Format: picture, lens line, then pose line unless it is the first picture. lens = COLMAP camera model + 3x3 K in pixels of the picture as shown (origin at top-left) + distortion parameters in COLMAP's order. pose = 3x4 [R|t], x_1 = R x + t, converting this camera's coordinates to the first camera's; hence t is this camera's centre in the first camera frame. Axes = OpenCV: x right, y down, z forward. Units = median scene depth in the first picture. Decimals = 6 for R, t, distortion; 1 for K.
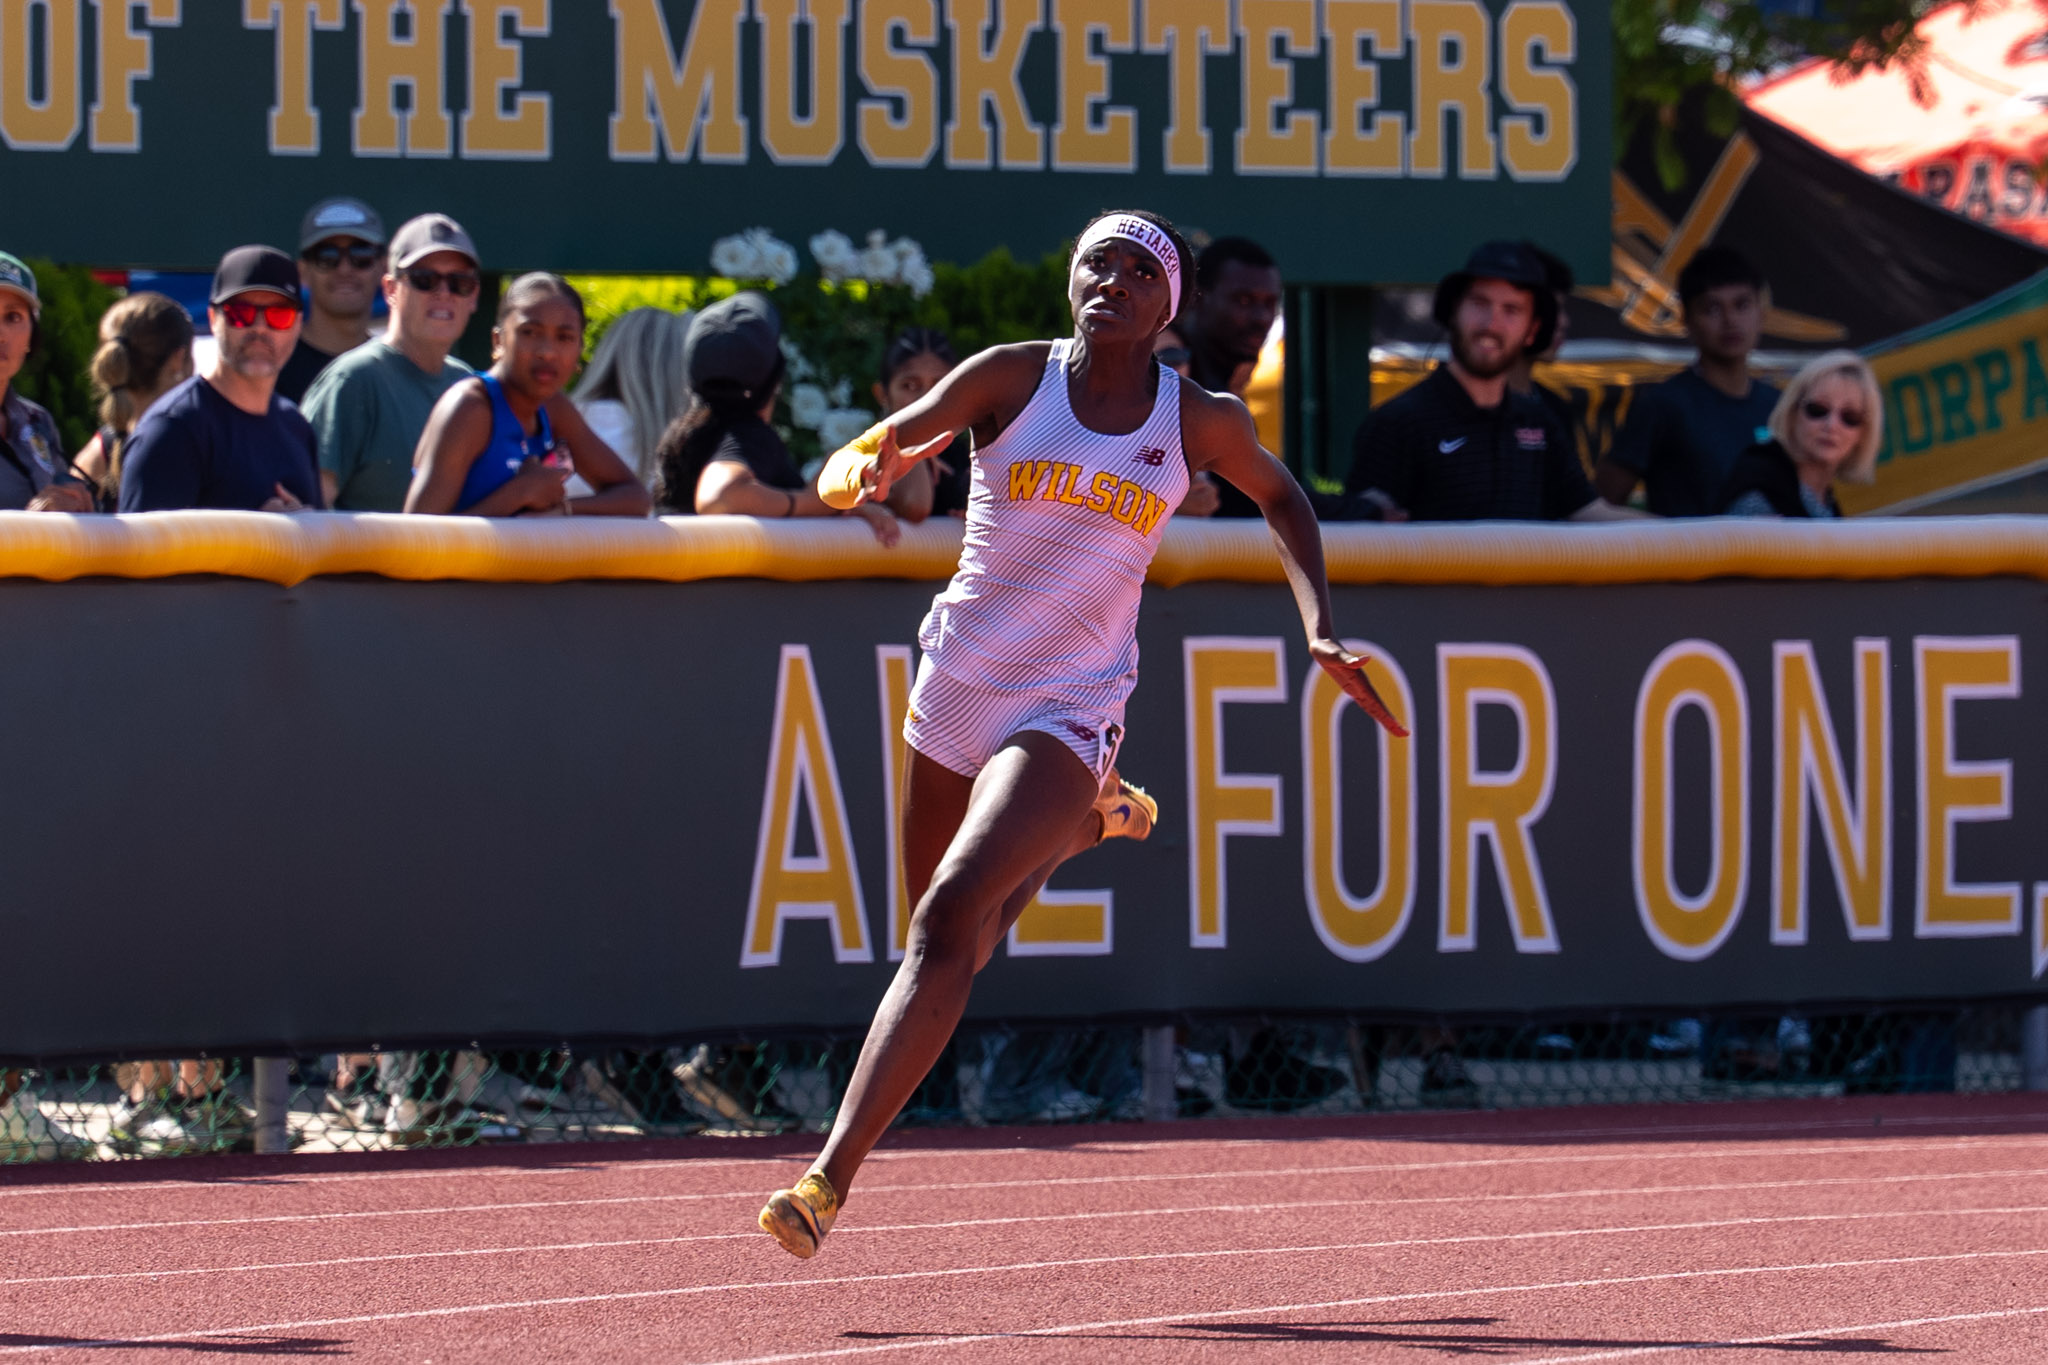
lens RADIAL K [[12872.5, 0, 1020.7], [0, 12872.5, 681.9], [0, 0, 1]] dist [0.494221, 0.000000]
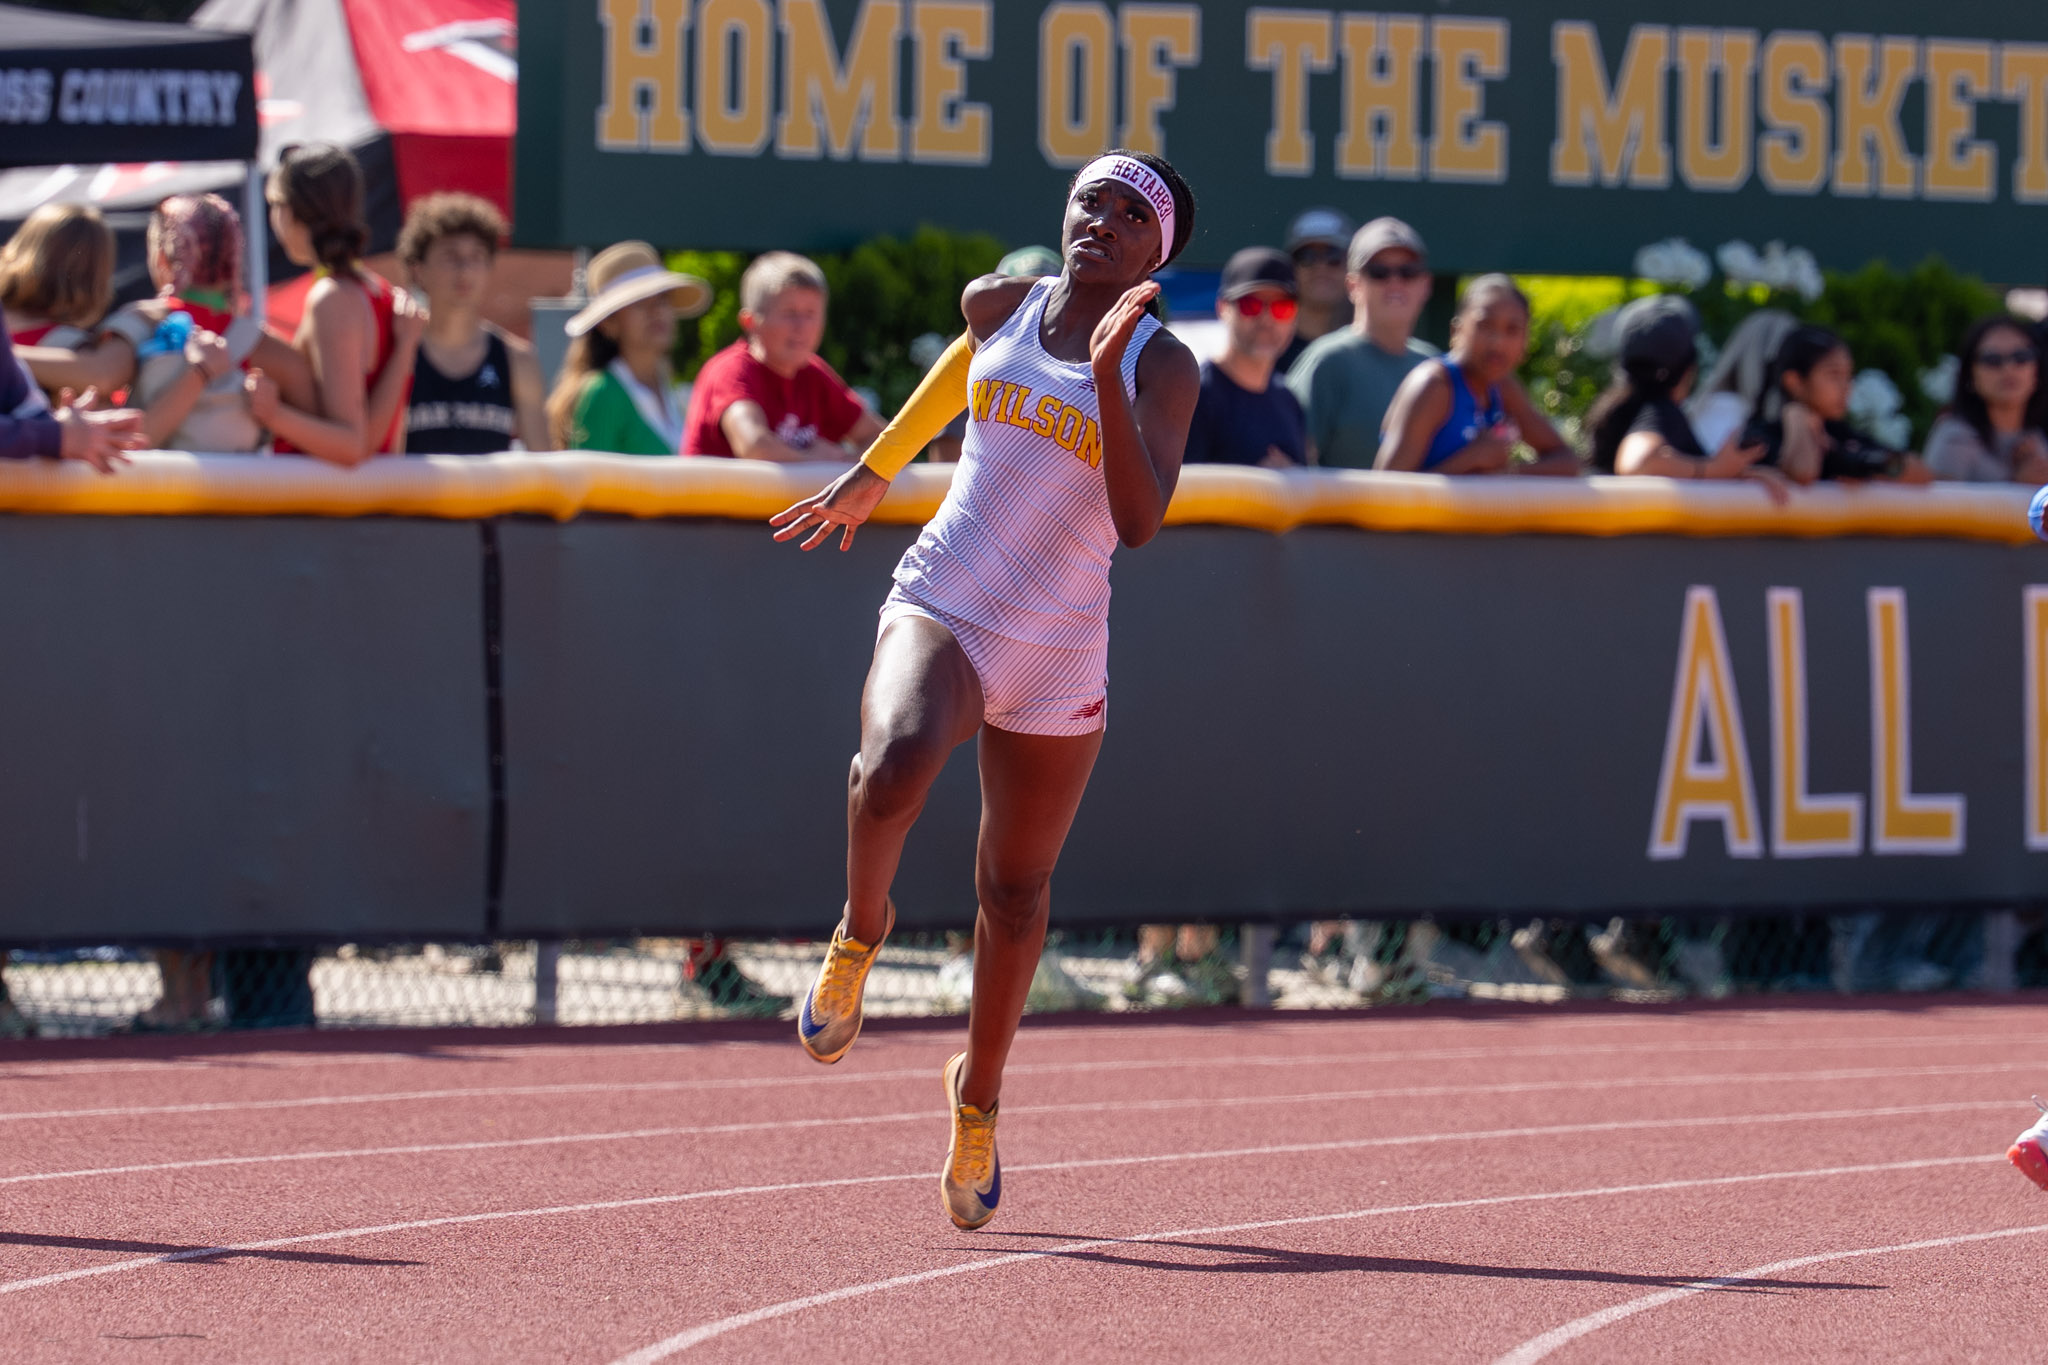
lens RADIAL K [[13073.1, 0, 1023.0], [0, 13073.1, 678.6], [0, 0, 1]] dist [0.178889, 0.000000]
pose [[0.997311, 0.017257, -0.071228, 0.006360], [-0.017233, 0.999851, 0.000946, 0.005383], [0.071234, 0.000284, 0.997460, -0.215157]]
